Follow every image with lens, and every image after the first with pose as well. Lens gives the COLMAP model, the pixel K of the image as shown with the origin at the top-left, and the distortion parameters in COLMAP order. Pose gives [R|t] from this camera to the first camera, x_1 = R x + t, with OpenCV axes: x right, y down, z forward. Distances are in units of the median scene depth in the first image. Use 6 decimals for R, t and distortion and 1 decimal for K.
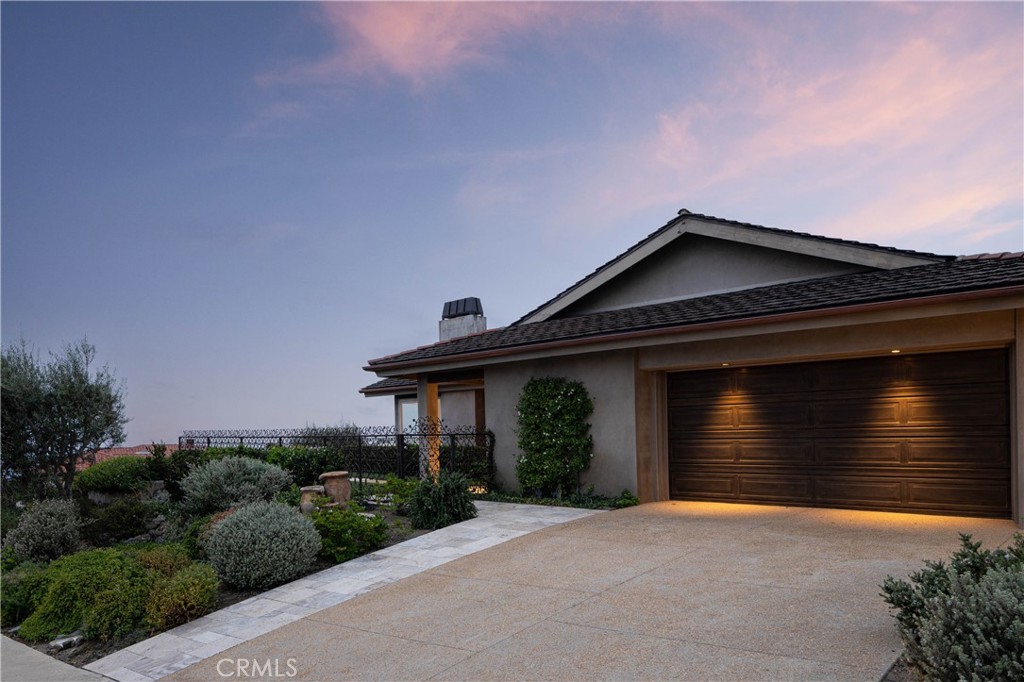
lens RADIAL K [[719.0, 0, 511.9], [0, 719.0, 308.5], [0, 0, 1]] dist [-0.002545, -0.001049]
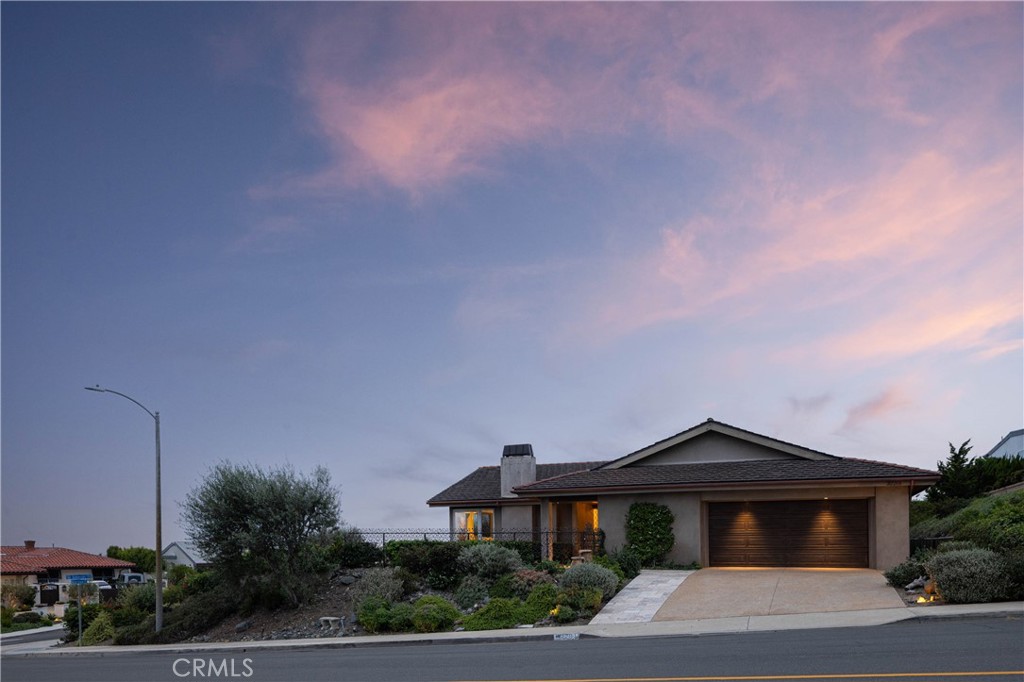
lens RADIAL K [[690.8, 0, 516.3], [0, 690.8, 357.4], [0, 0, 1]] dist [-0.000154, 0.000411]
pose [[0.940062, 0.097319, 0.326823, -0.943466], [-0.067355, 0.992521, -0.101810, -0.077791], [-0.334286, 0.073695, 0.939586, -0.649737]]
